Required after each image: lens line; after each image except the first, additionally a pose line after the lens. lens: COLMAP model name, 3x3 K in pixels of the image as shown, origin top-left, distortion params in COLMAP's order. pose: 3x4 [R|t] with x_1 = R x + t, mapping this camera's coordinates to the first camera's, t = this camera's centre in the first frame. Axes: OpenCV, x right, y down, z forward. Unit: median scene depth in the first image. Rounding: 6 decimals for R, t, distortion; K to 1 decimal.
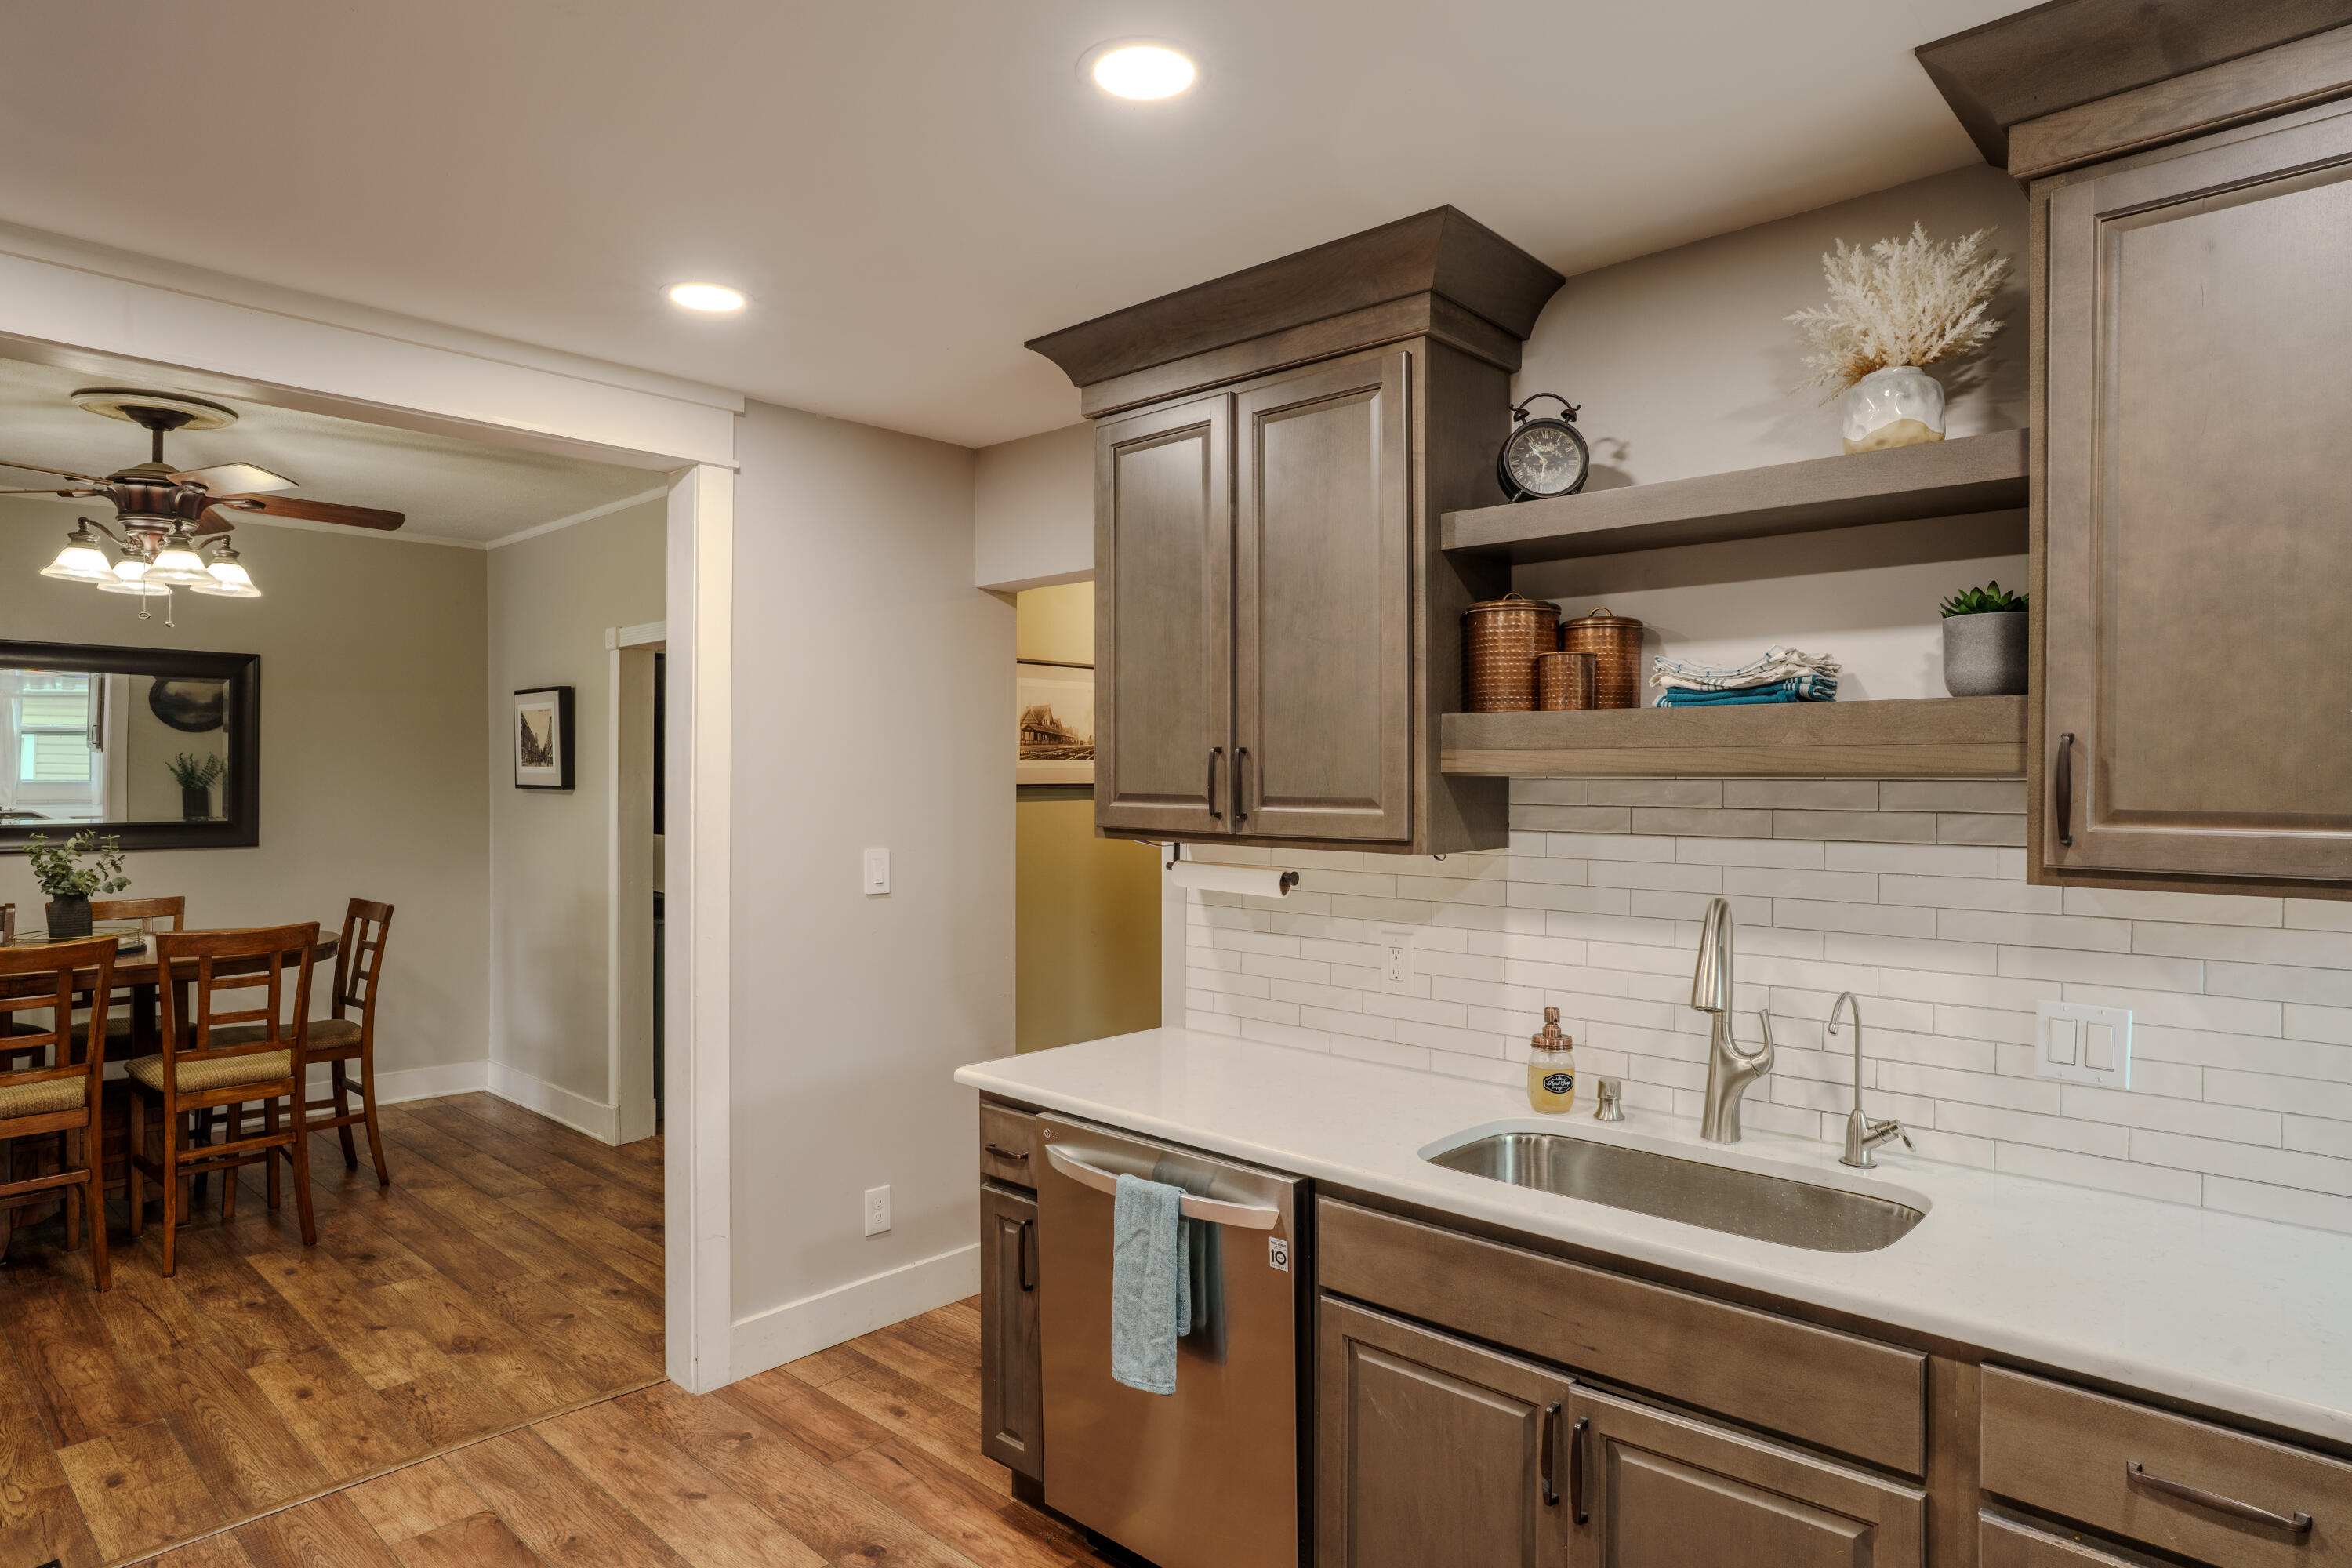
lens RADIAL K [[1342.7, 0, 1176.0], [0, 1342.7, 784.0], [0, 0, 1]] dist [-0.051106, 0.038735]
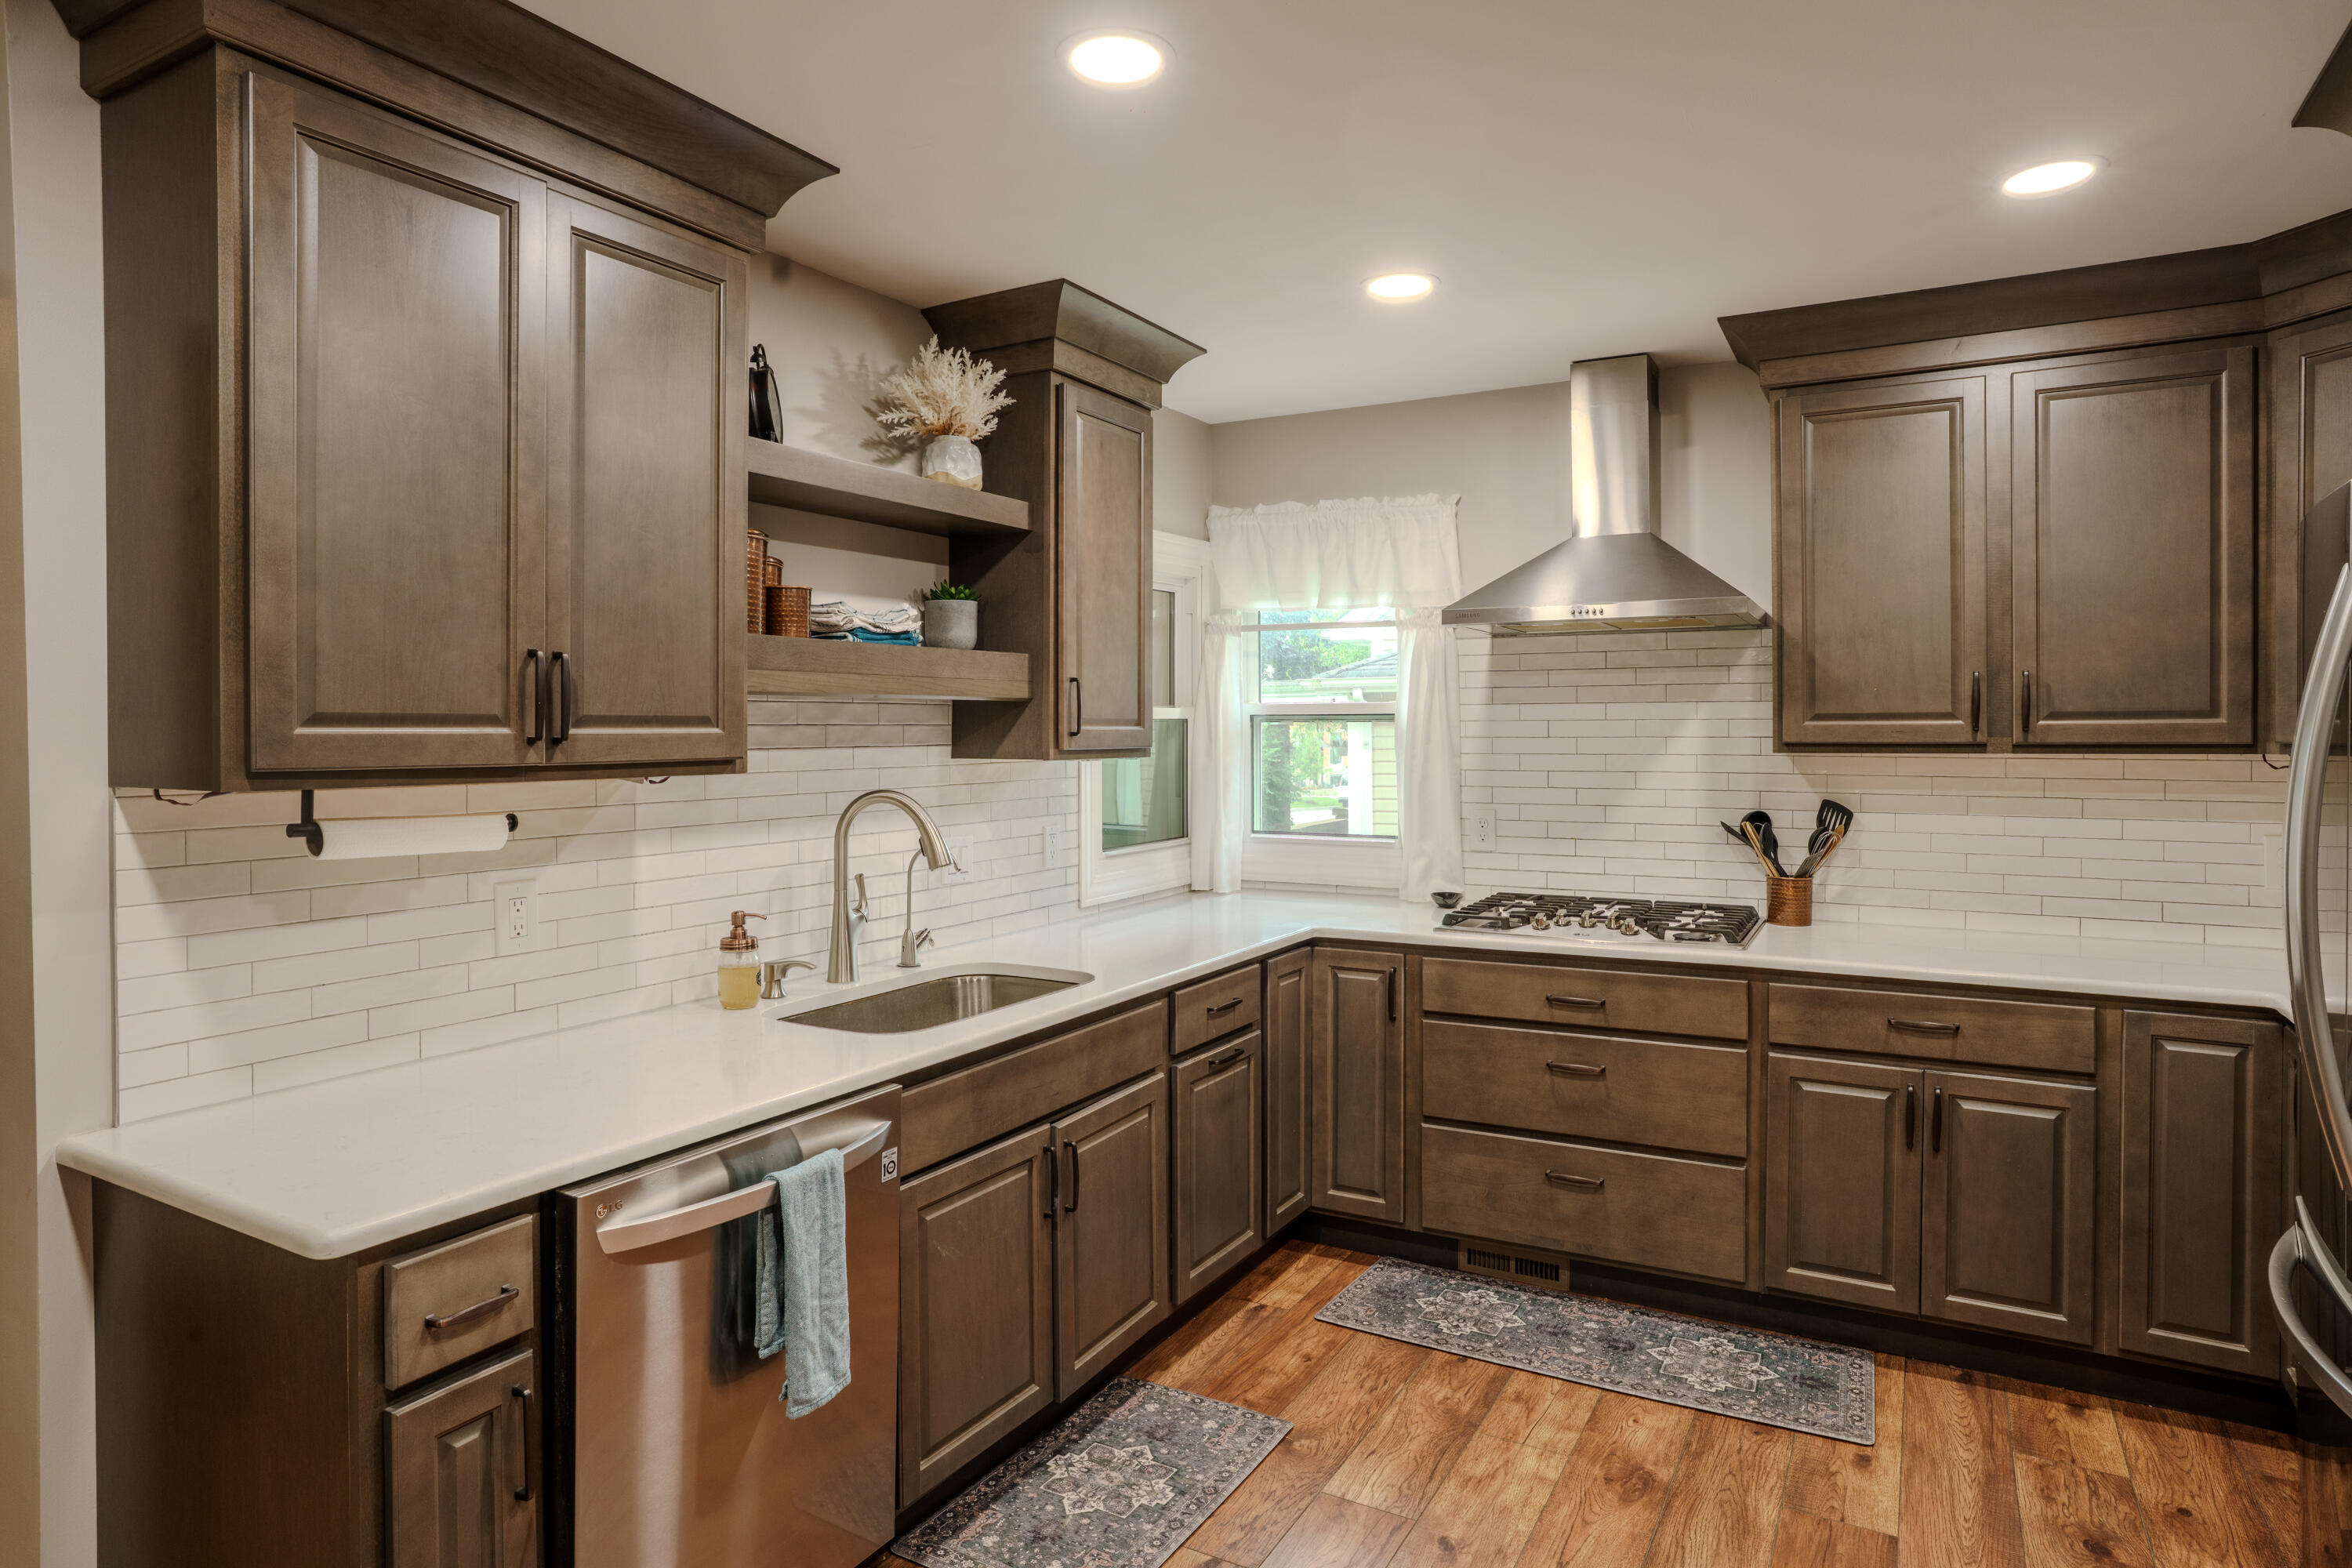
lens RADIAL K [[1368.0, 0, 1151.7], [0, 1368.0, 745.4], [0, 0, 1]] dist [-0.053926, 0.037554]
pose [[-0.220958, -0.016786, 0.975139, -0.850738], [0.007477, 0.999793, 0.018904, 0.015465], [-0.975255, 0.011468, -0.220787, 0.909439]]
